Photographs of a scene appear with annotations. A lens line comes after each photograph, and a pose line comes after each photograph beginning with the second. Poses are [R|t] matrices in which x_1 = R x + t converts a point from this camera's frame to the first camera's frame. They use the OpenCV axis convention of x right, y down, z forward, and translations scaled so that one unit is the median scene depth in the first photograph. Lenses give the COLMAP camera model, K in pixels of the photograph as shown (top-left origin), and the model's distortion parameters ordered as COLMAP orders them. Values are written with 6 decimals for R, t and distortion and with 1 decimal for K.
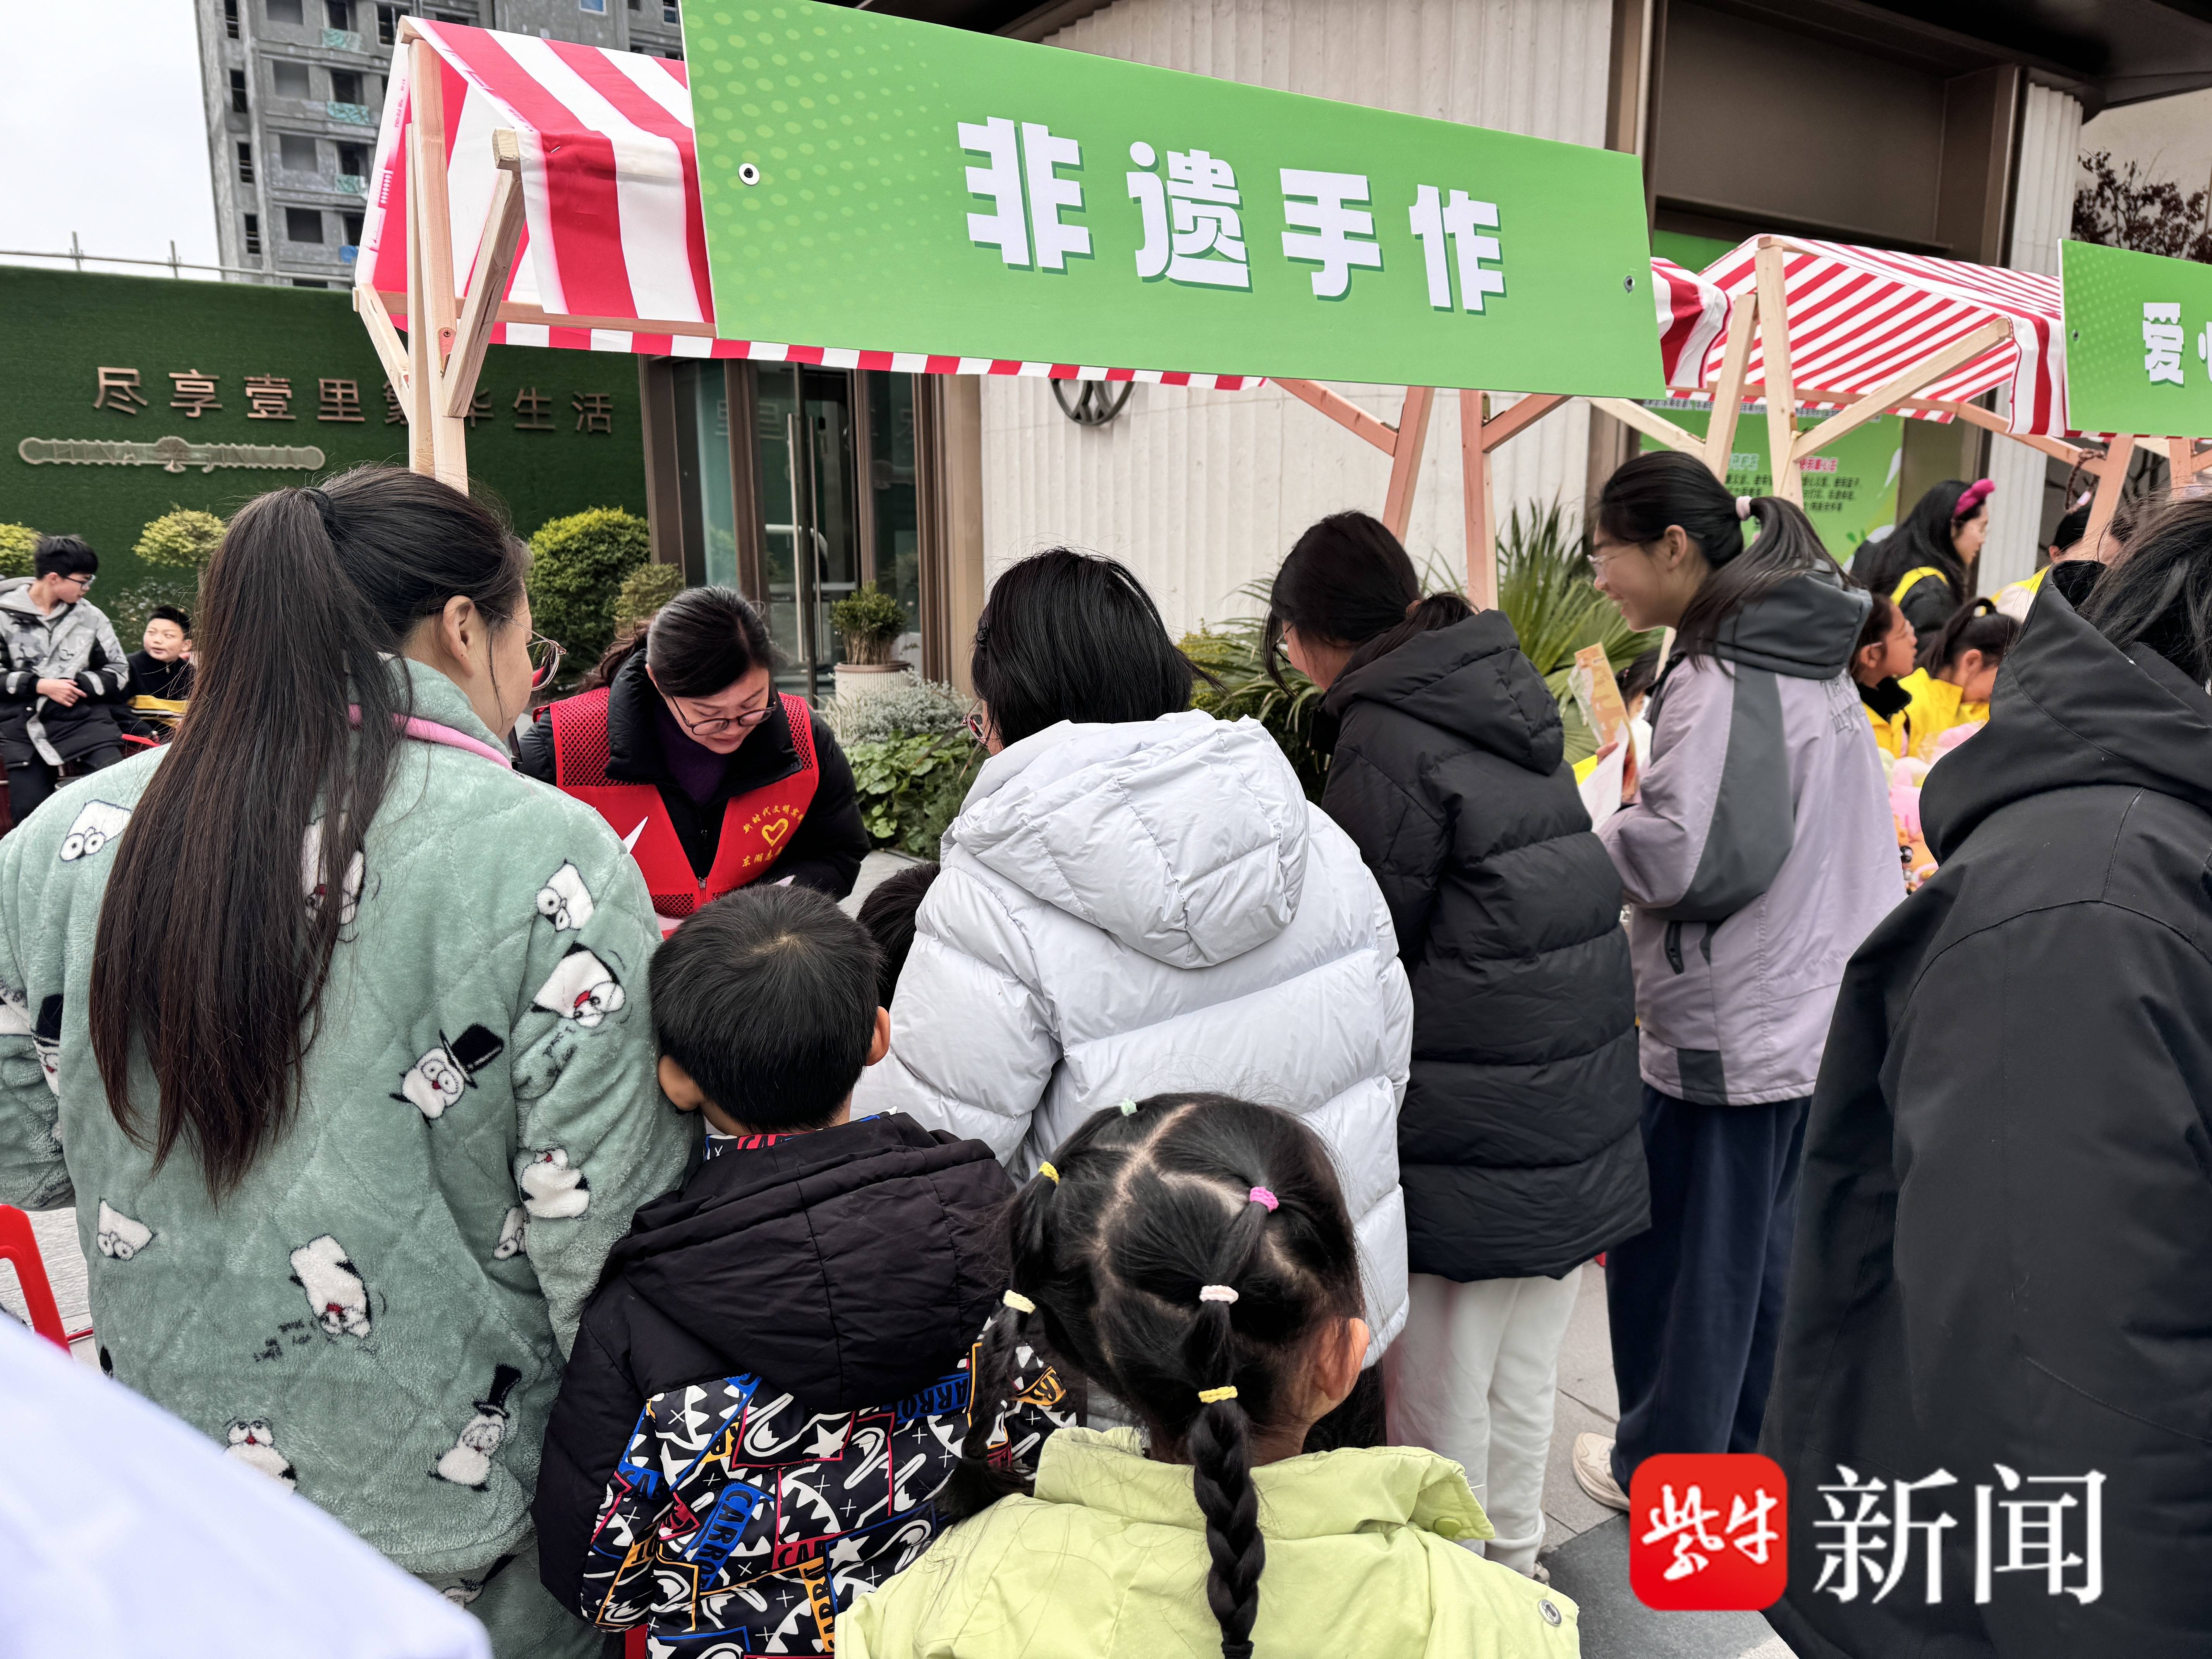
lens RADIAL K [[1562.8, 0, 1091.2], [0, 1562.8, 838.7], [0, 0, 1]] dist [0.056298, -0.056107]
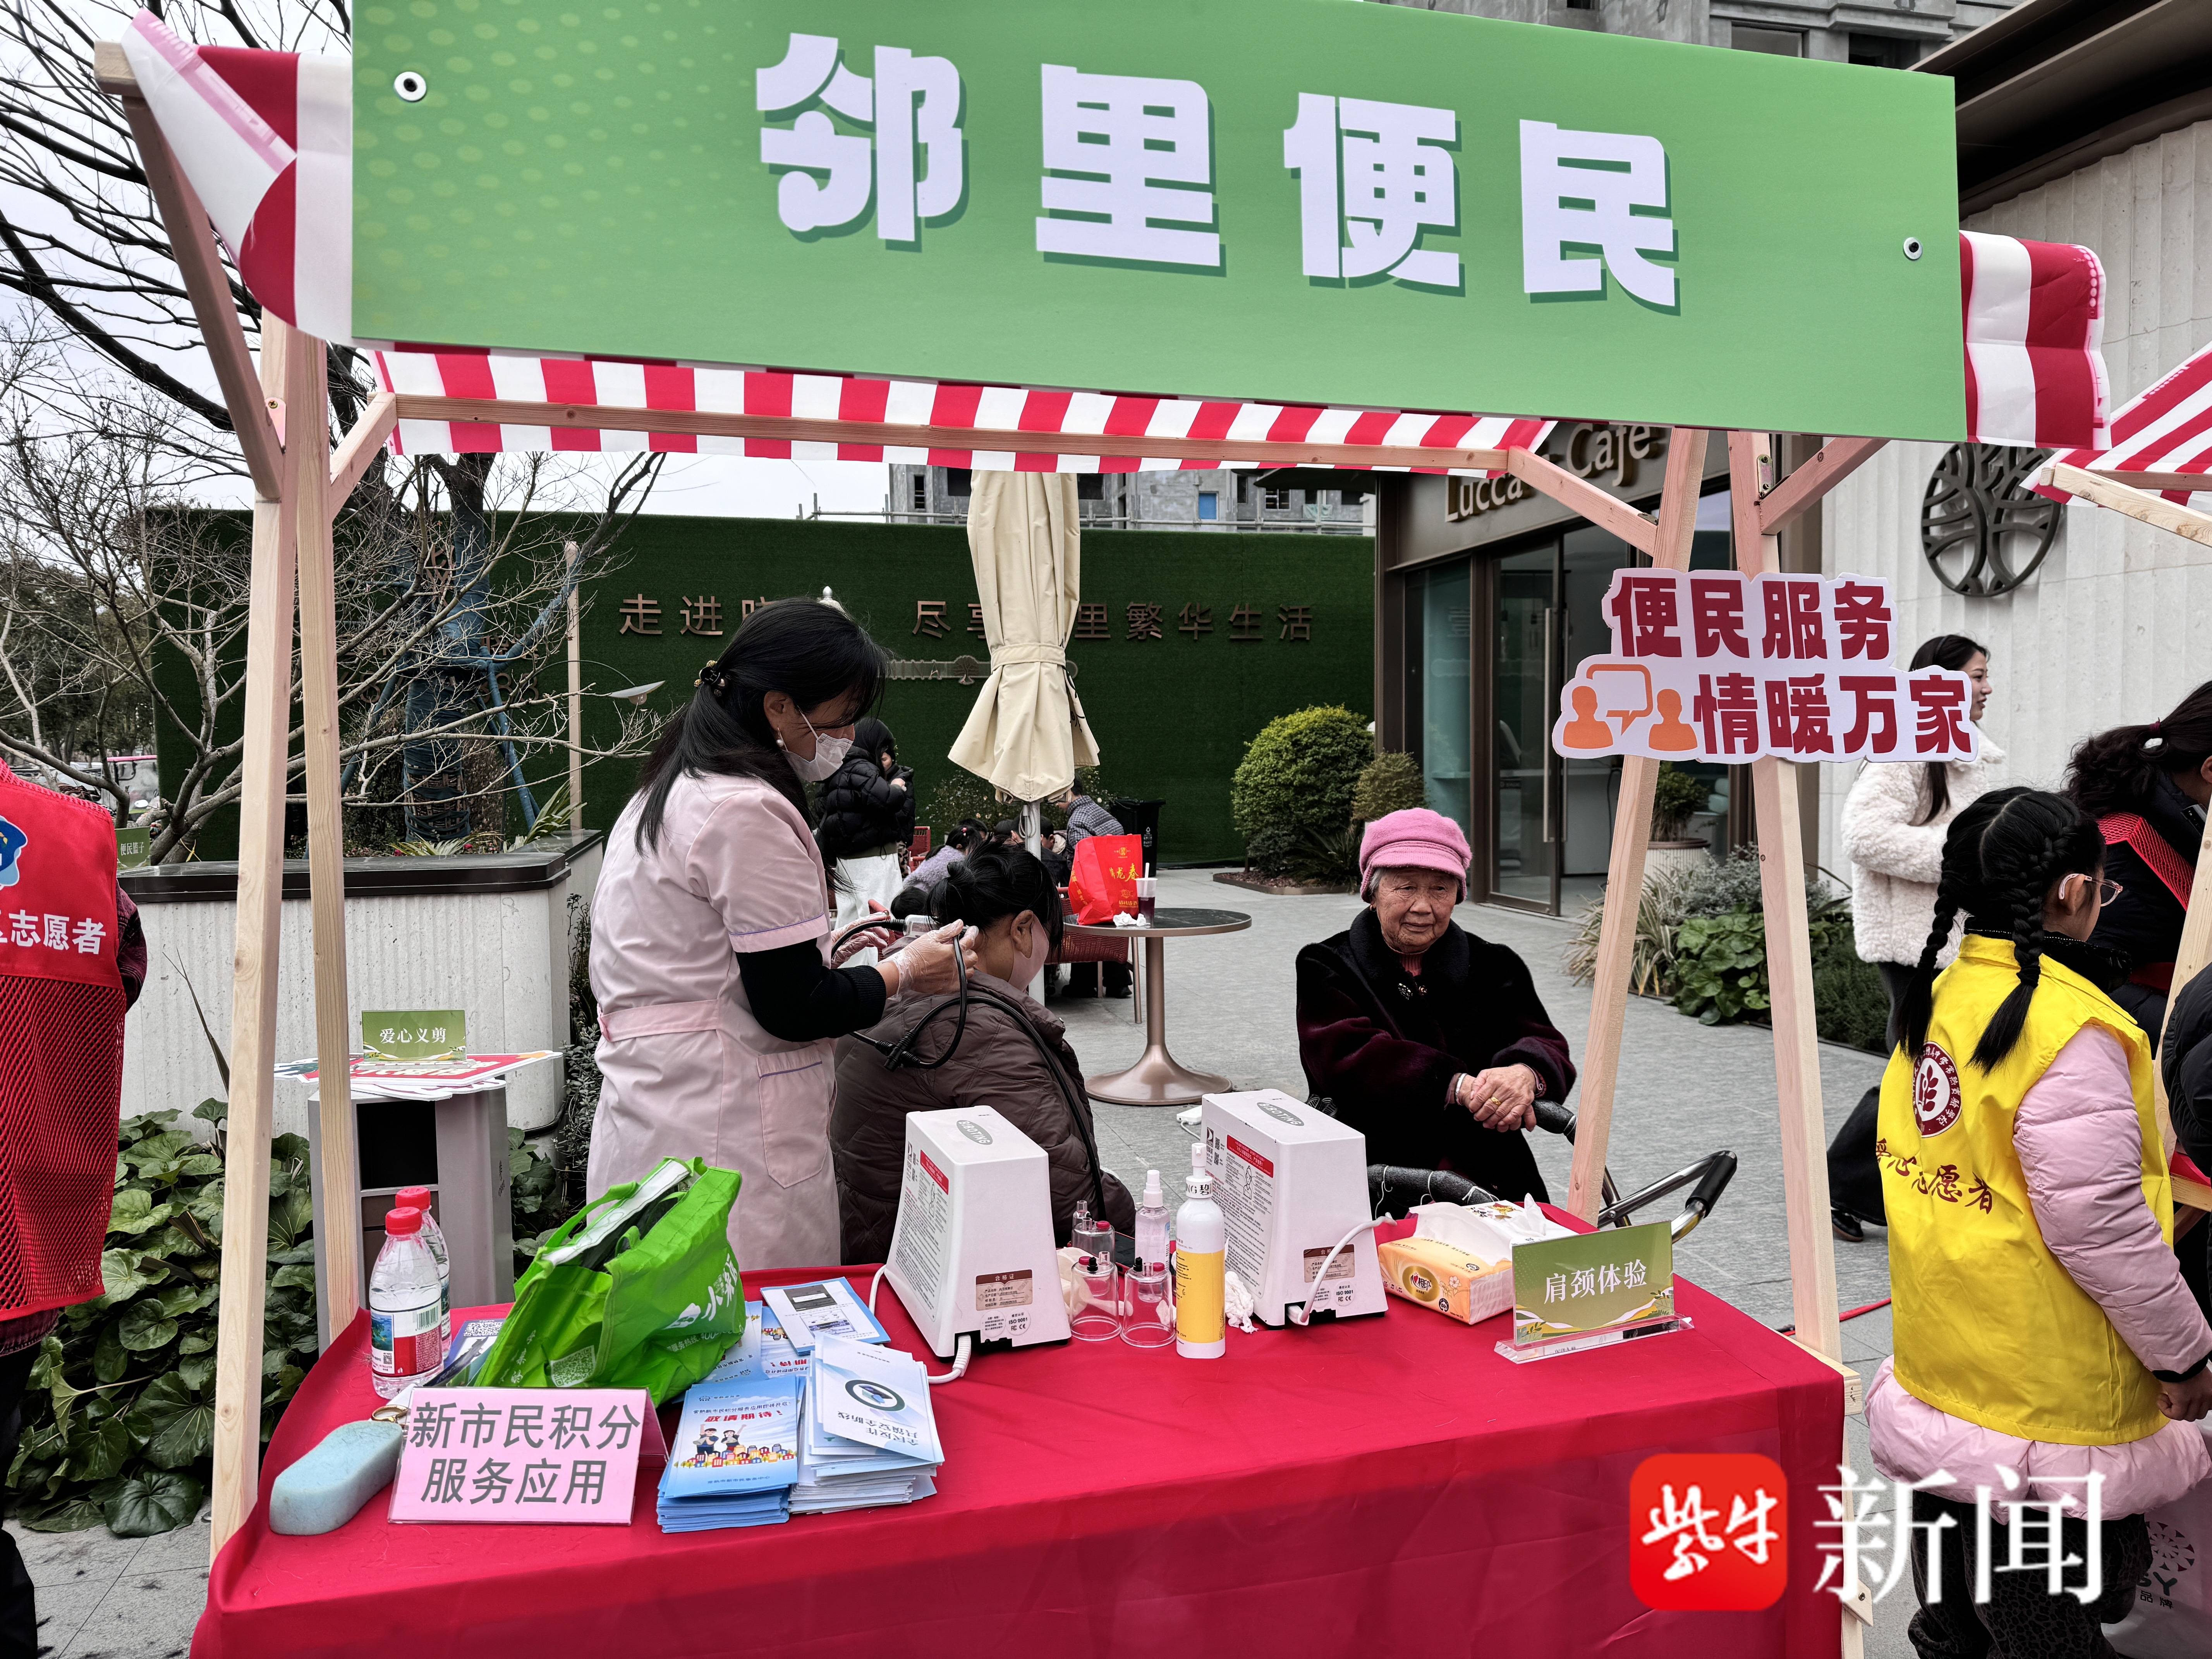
lens RADIAL K [[1562.8, 0, 1119.2], [0, 1562.8, 832.7], [0, 0, 1]] dist [0.056298, -0.056107]
pose [[0.948449, 0.004112, -0.316904, -0.105202], [-0.045458, 0.991342, -0.123187, 0.015851], [0.313654, 0.131242, 0.940424, -0.045056]]
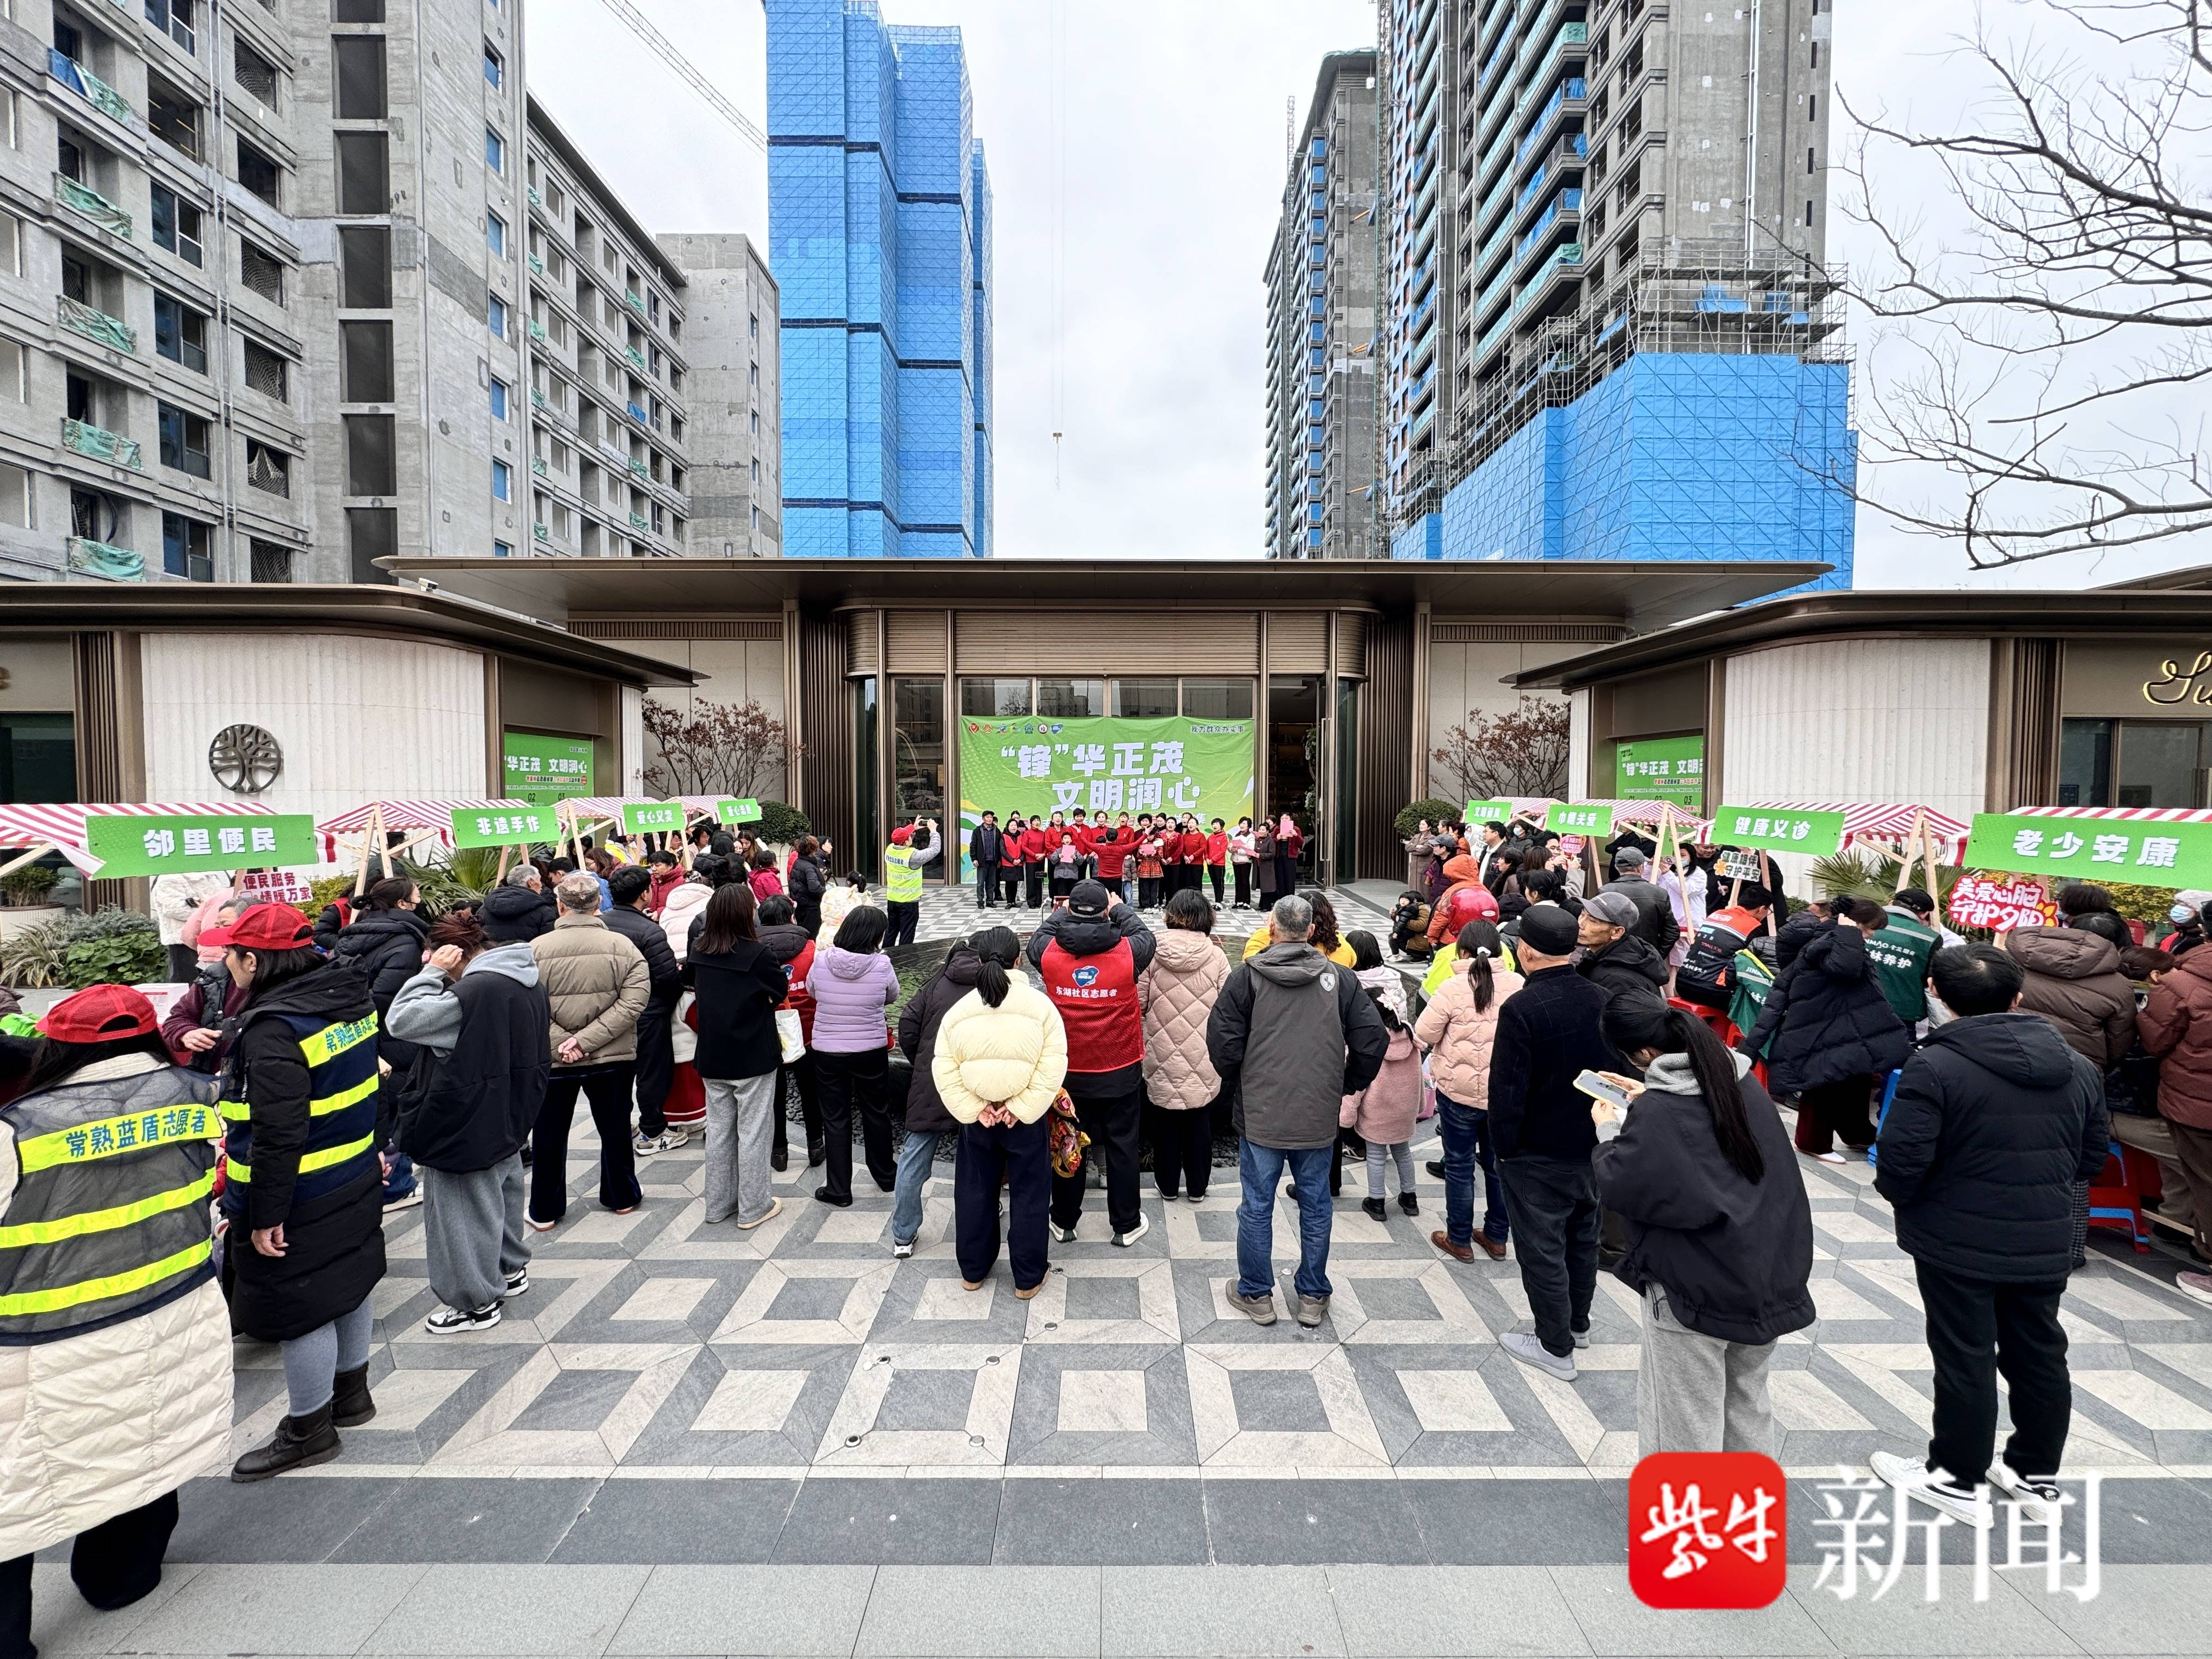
lens RADIAL K [[891.7, 0, 1119.2], [0, 891.7, 827.1], [0, 0, 1]] dist [-0.003758, 0.000454]
pose [[0.541403, -0.026863, 0.840334, -0.220622], [0.151710, 0.986205, -0.066216, 0.041524], [-0.826962, 0.163336, 0.538010, -0.434282]]
